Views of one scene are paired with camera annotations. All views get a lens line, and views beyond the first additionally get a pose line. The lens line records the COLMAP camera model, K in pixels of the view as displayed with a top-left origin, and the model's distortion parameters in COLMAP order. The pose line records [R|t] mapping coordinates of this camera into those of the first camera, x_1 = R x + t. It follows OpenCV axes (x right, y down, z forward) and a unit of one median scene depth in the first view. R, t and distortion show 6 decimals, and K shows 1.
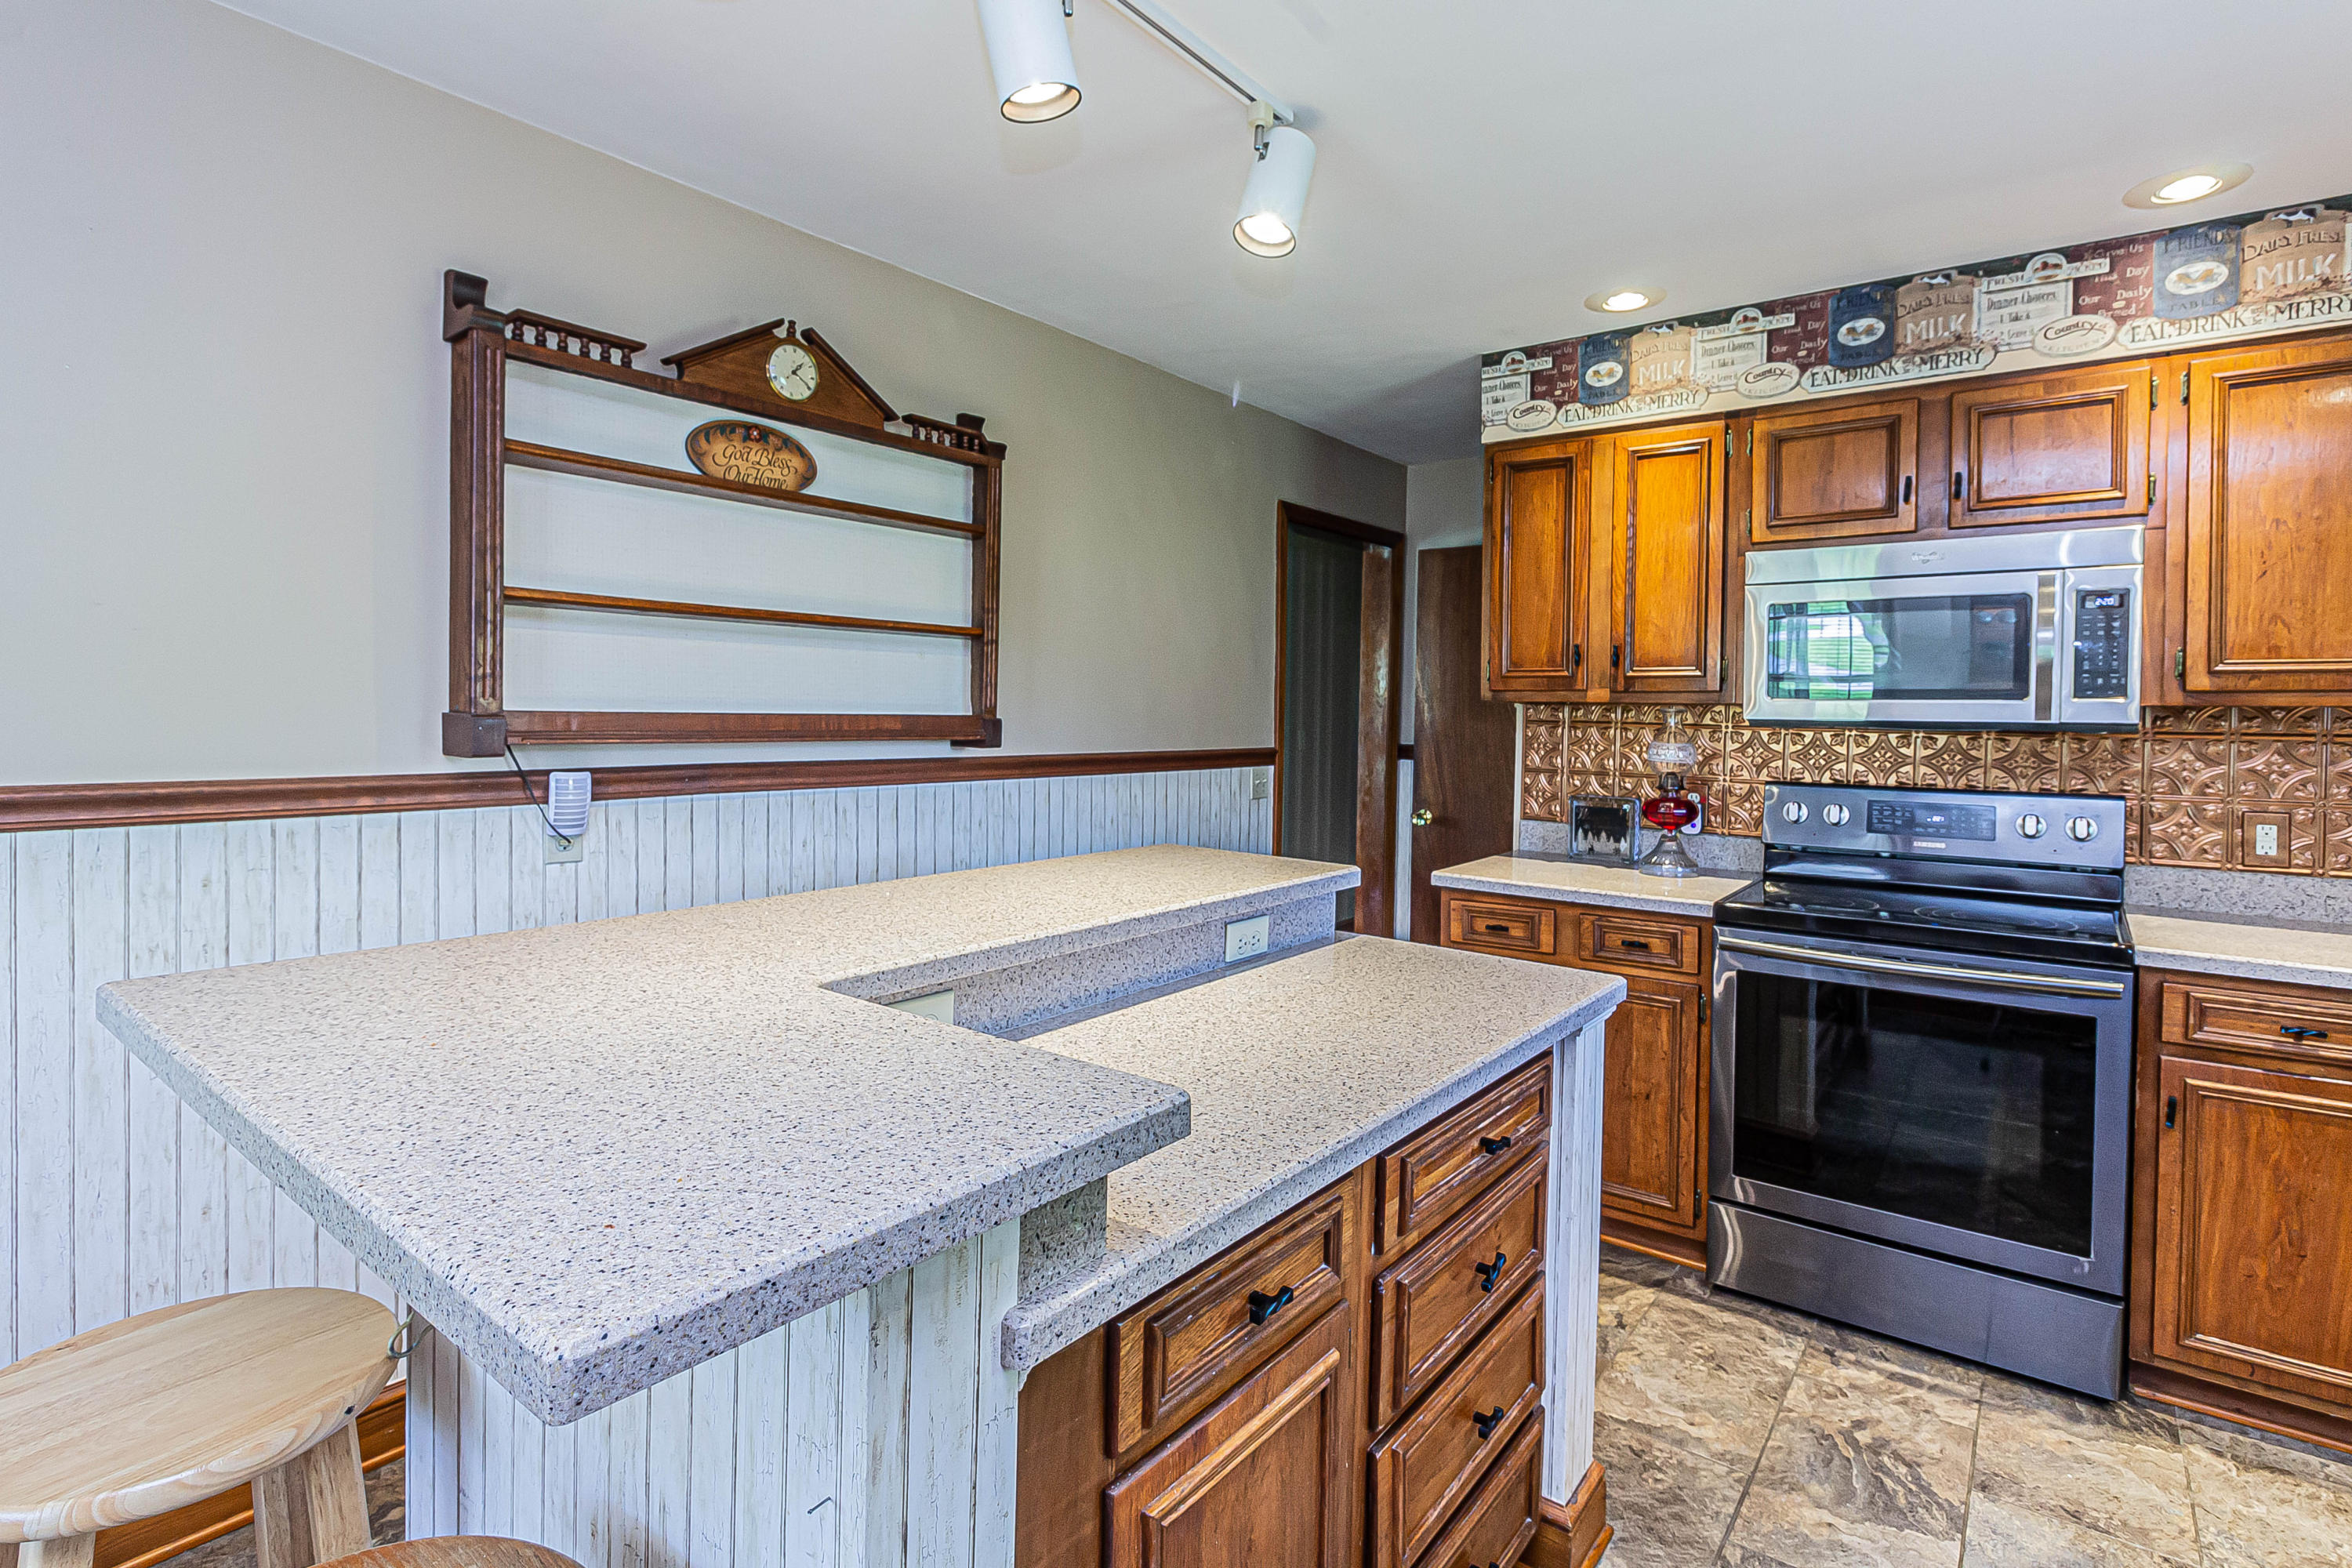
lens RADIAL K [[1141.4, 0, 1178.4], [0, 1141.4, 730.1], [0, 0, 1]] dist [0.000545, -0.004088]
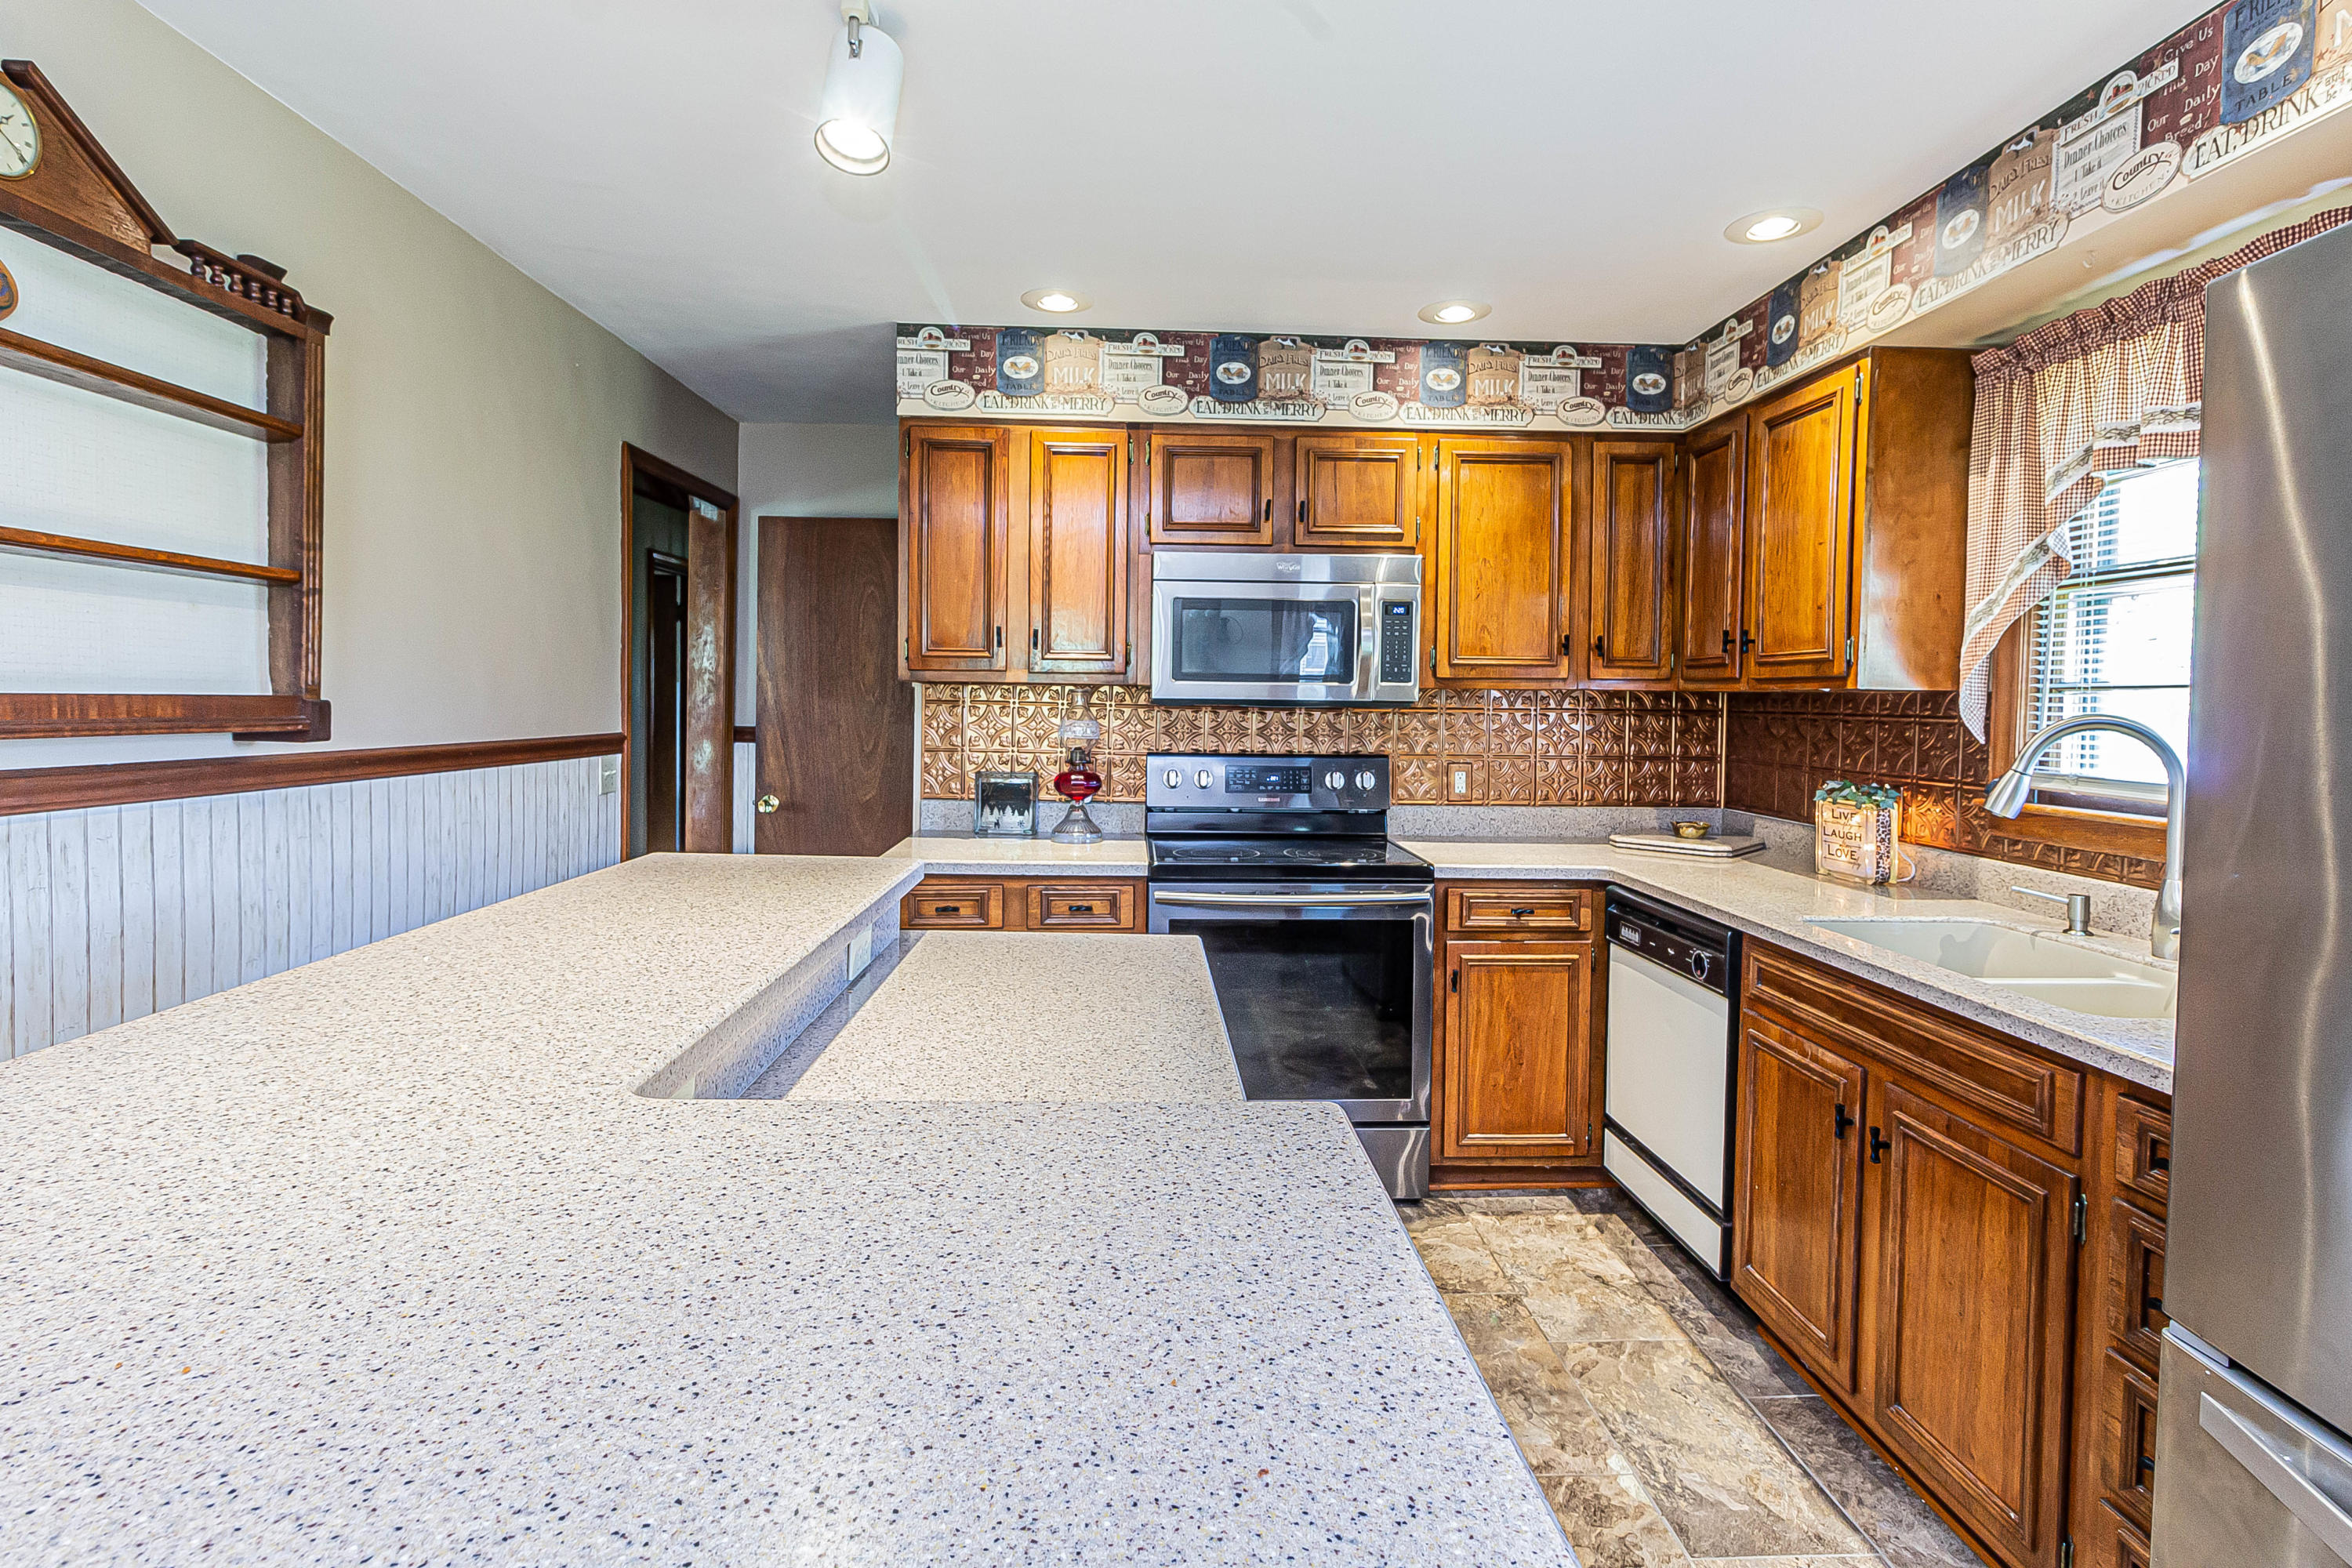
lens RADIAL K [[1141.4, 0, 1178.4], [0, 1141.4, 730.1], [0, 0, 1]] dist [0.000545, -0.004088]
pose [[0.765244, -0.019868, 0.643434, -0.211710], [0.007439, 0.999730, 0.022022, -0.003093], [-0.643697, -0.012066, 0.765185, 0.116502]]
